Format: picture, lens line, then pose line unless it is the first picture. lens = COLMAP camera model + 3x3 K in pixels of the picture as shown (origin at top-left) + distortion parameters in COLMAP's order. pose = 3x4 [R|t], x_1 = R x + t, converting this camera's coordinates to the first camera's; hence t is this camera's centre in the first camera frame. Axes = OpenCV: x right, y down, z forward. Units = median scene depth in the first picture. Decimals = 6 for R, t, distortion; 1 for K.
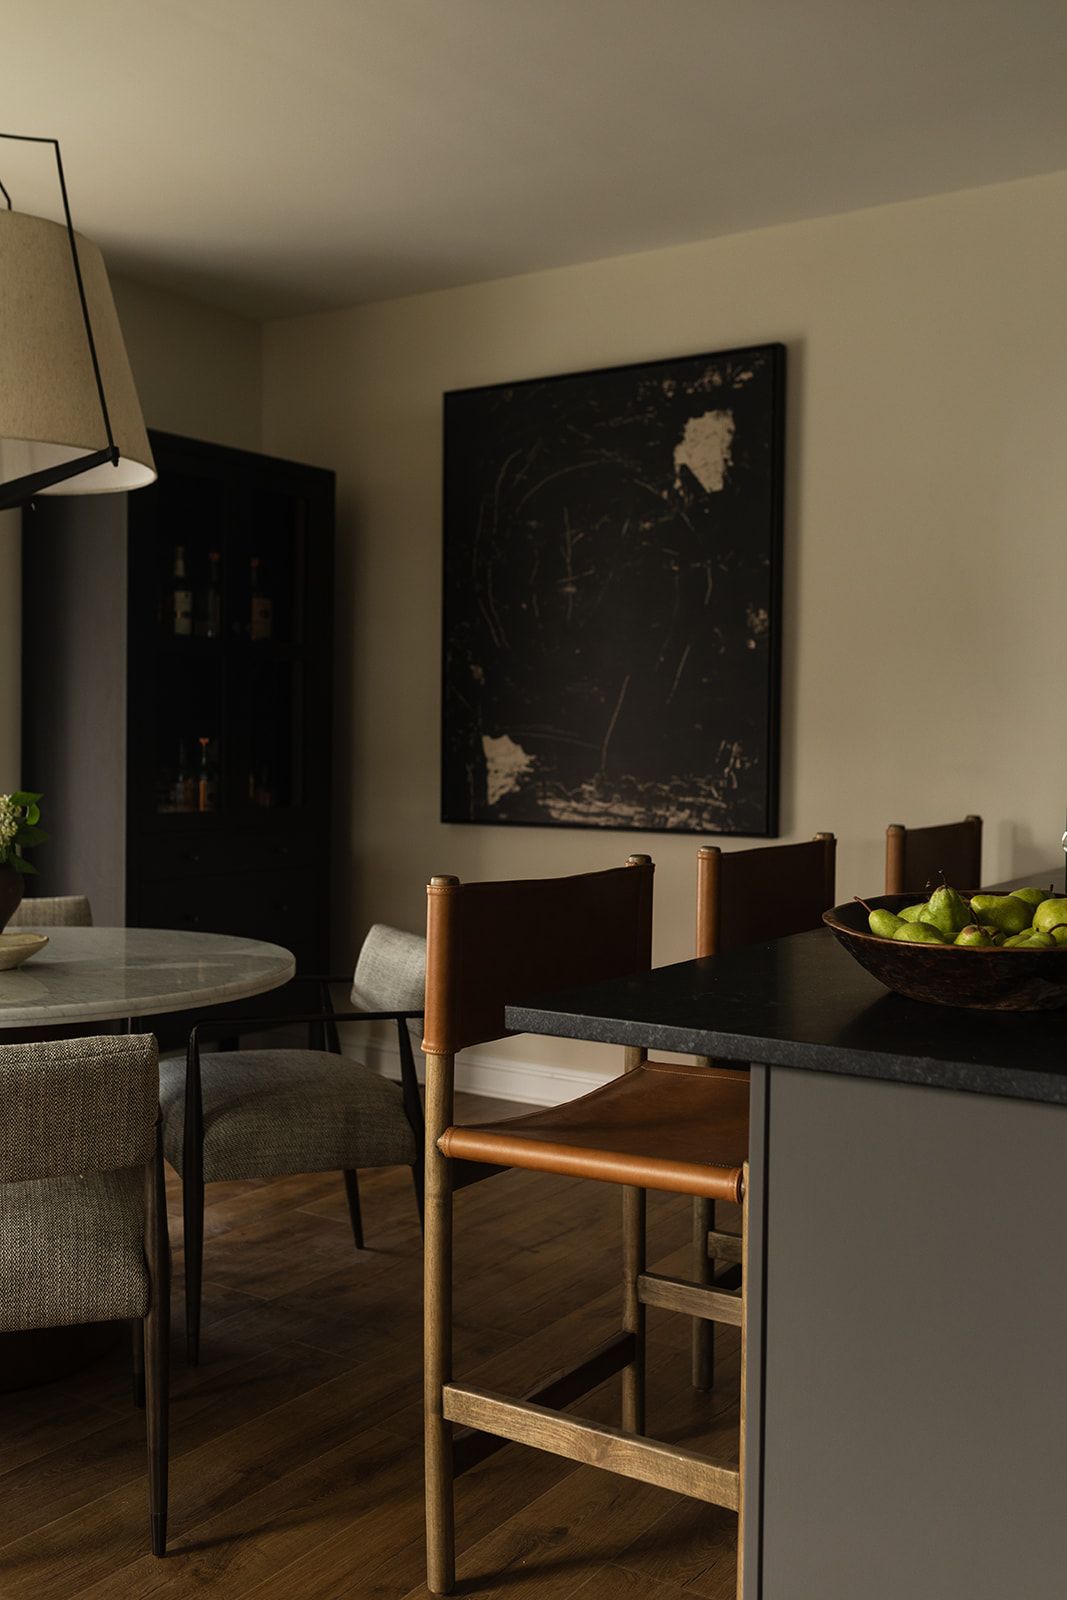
lens RADIAL K [[1513.2, 0, 533.5], [0, 1513.2, 800.0], [0, 0, 1]] dist [-0.004200, 0.013906]
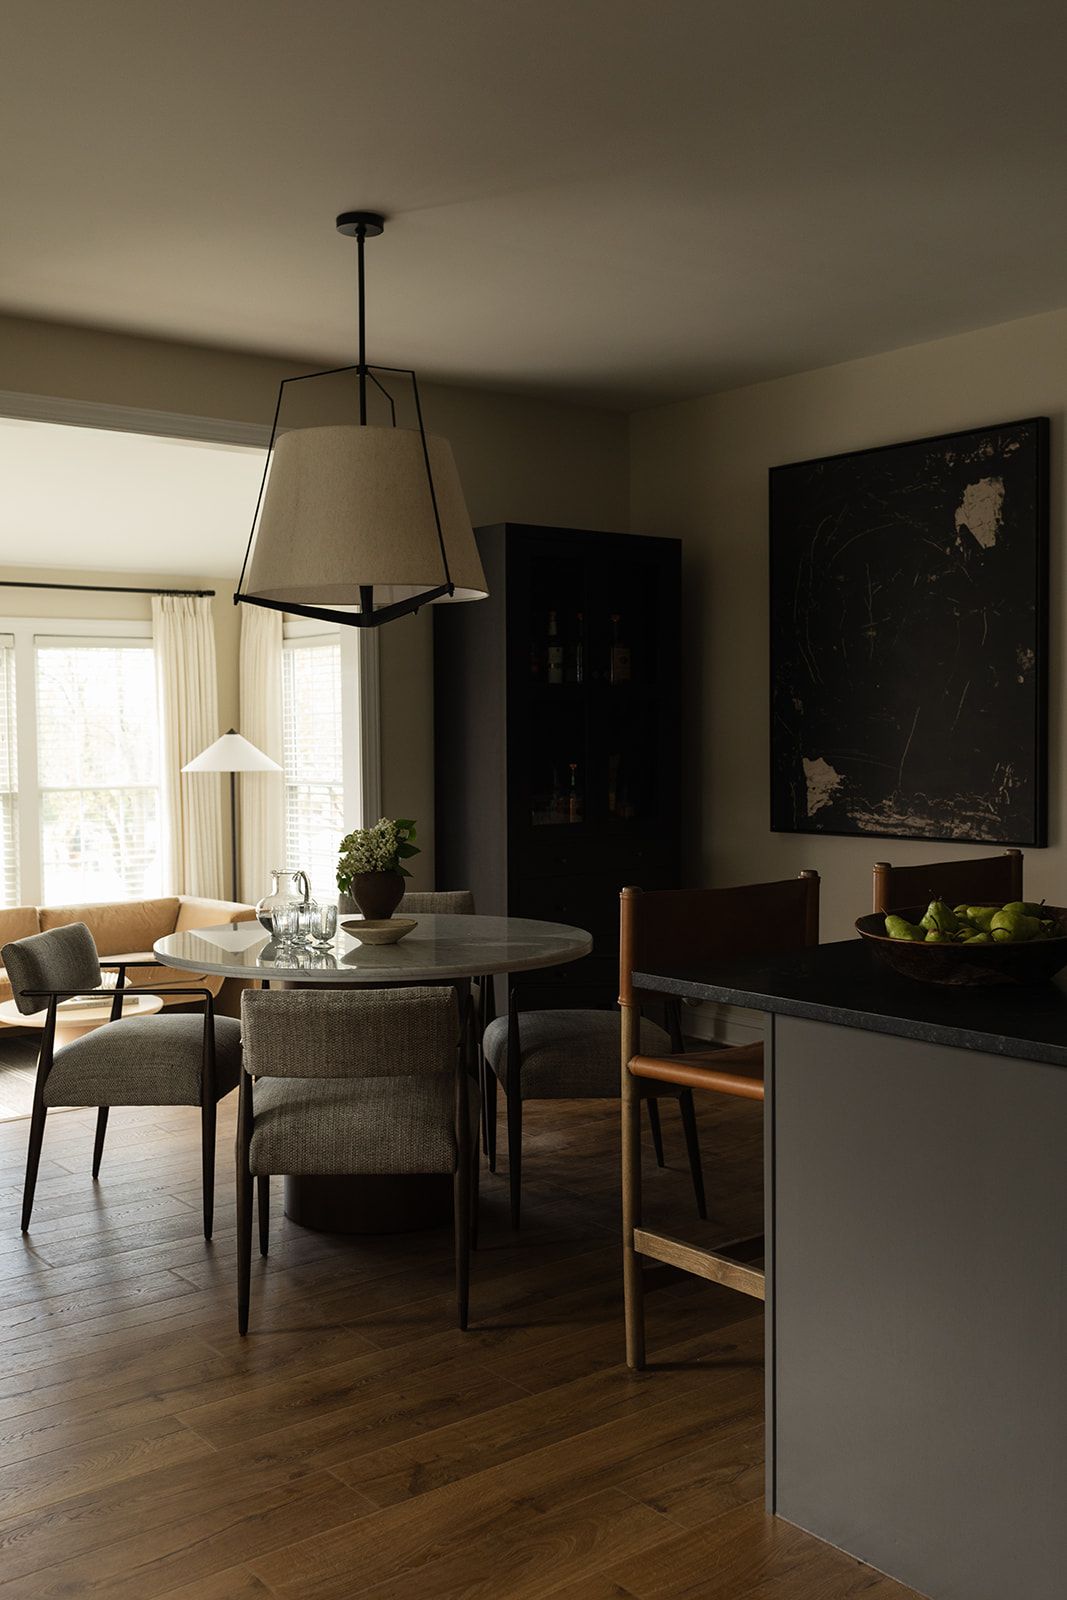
lens RADIAL K [[1513.2, 0, 533.5], [0, 1513.2, 800.0], [0, 0, 1]] dist [-0.004200, 0.013906]
pose [[0.951730, -0.004440, -0.306904, 0.138254], [0.006920, 0.999952, 0.006991, -0.020865], [0.306859, -0.008777, 0.951715, -0.201539]]
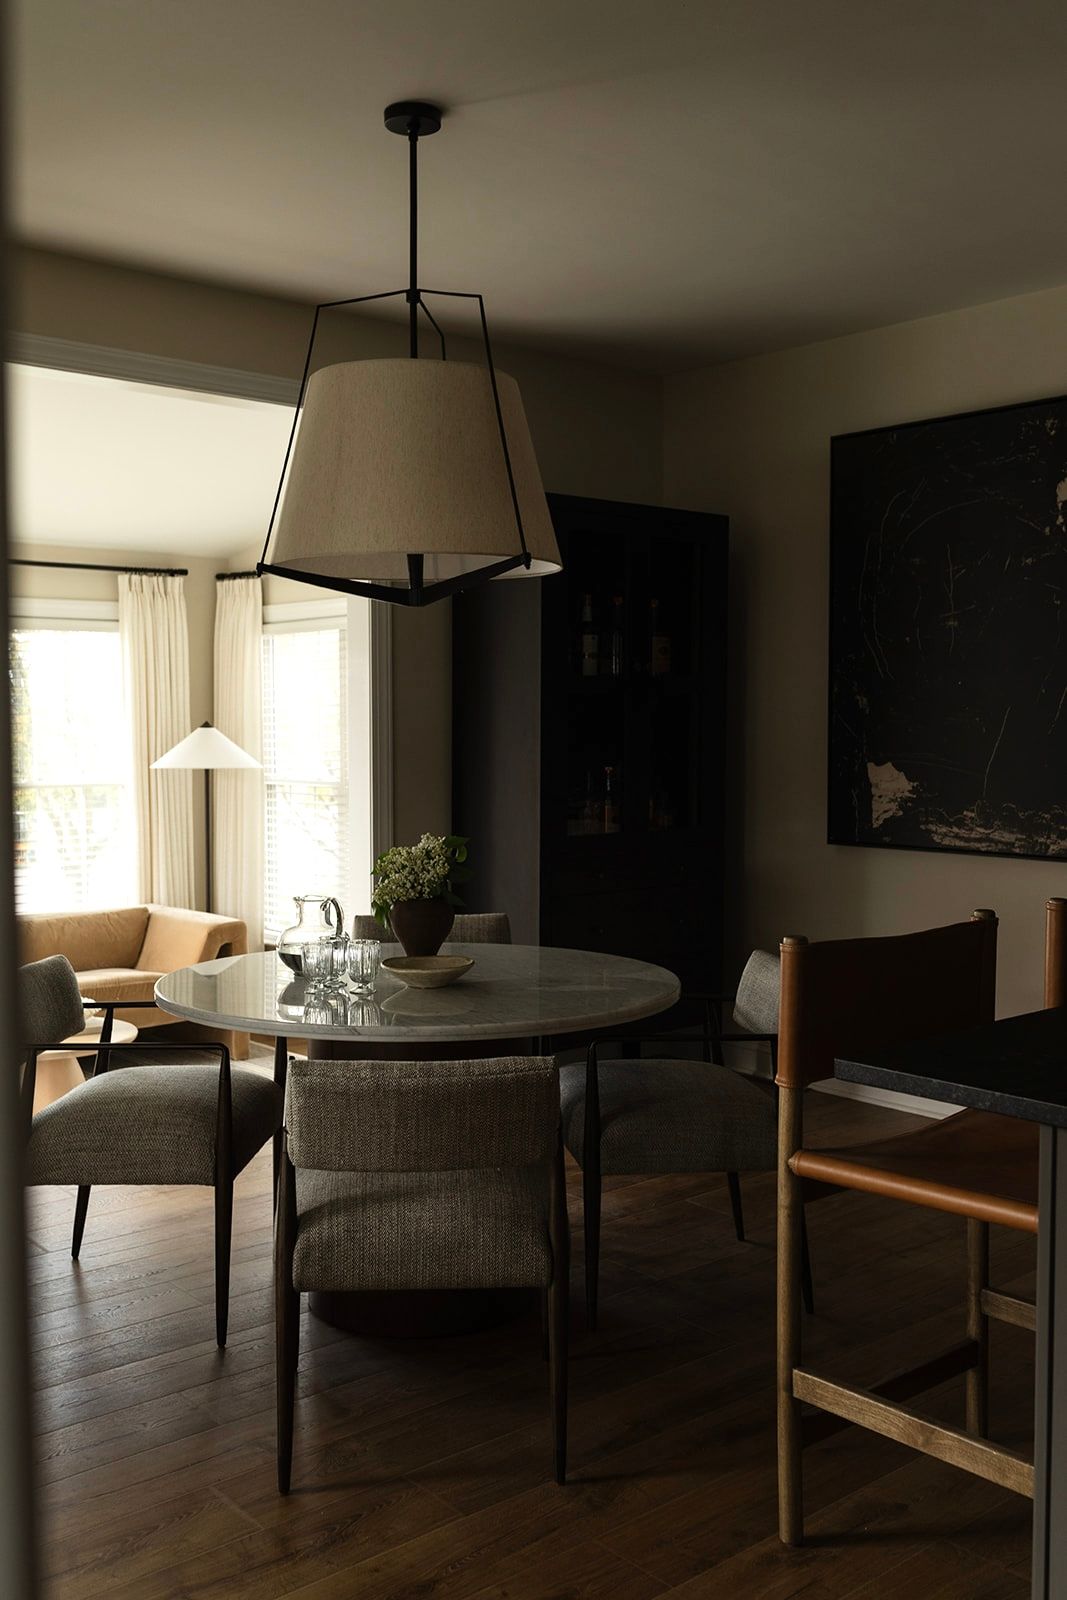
lens RADIAL K [[1513.2, 0, 533.5], [0, 1513.2, 800.0], [0, 0, 1]] dist [-0.004200, 0.013906]
pose [[0.963353, 0.004423, -0.268201, 0.026990], [-0.001066, 0.999919, 0.012660, -0.031559], [0.268235, -0.011910, 0.963280, -0.082488]]
